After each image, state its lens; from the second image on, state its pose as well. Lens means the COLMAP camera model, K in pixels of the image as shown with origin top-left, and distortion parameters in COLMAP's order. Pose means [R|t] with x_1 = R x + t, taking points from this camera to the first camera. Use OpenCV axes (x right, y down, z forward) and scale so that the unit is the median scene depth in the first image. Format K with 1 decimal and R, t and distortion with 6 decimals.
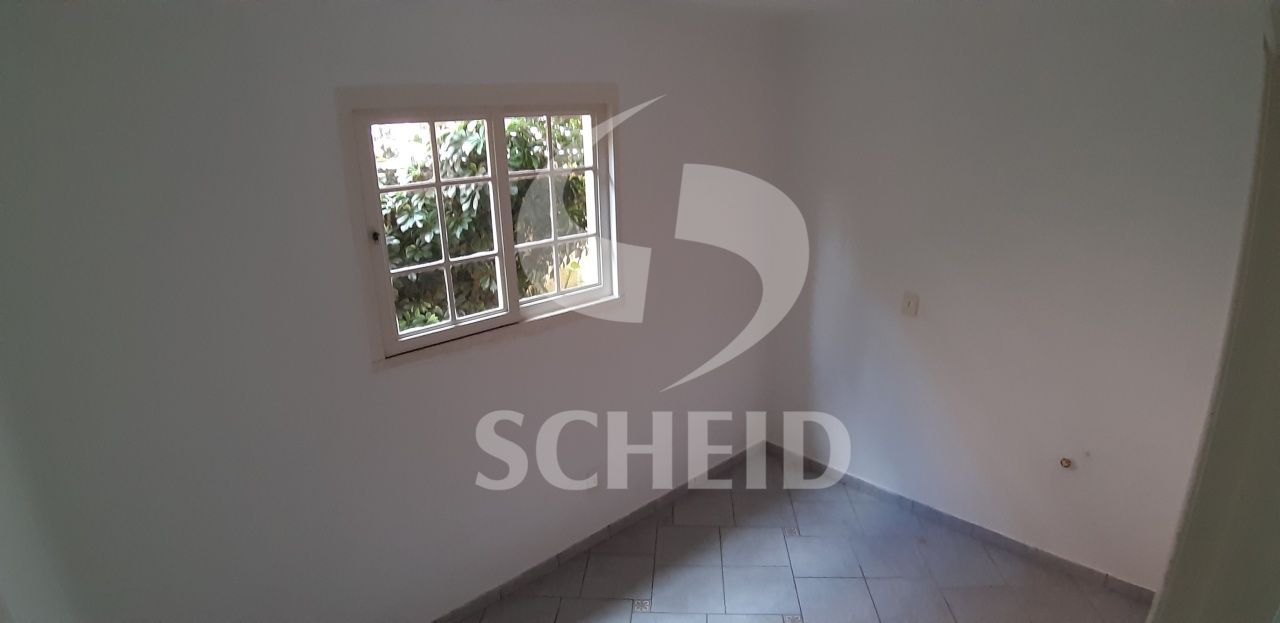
lens RADIAL K [[732.3, 0, 627.9], [0, 732.3, 311.4], [0, 0, 1]] dist [-0.092750, -0.001729]
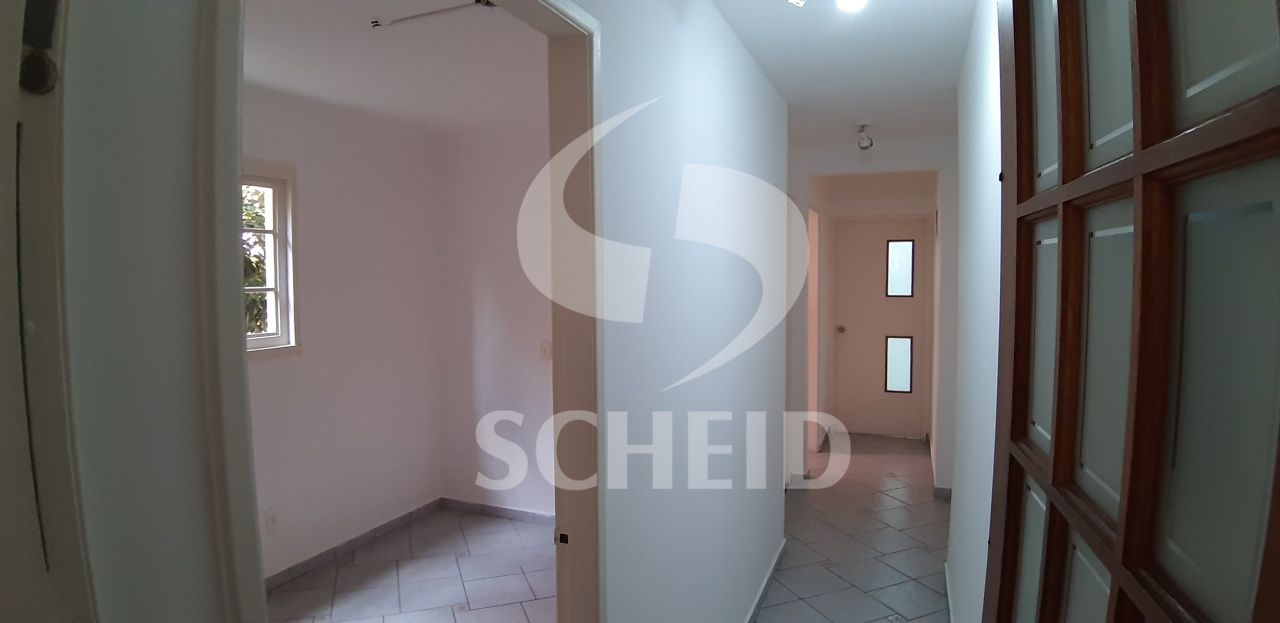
lens RADIAL K [[732.3, 0, 642.7], [0, 732.3, 305.8], [0, 0, 1]] dist [-0.092750, -0.001729]
pose [[0.910418, 0.001559, 0.413686, 0.018339], [0.087138, 0.976835, -0.195451, 0.183996], [-0.404408, 0.213990, 0.889192, -0.214049]]
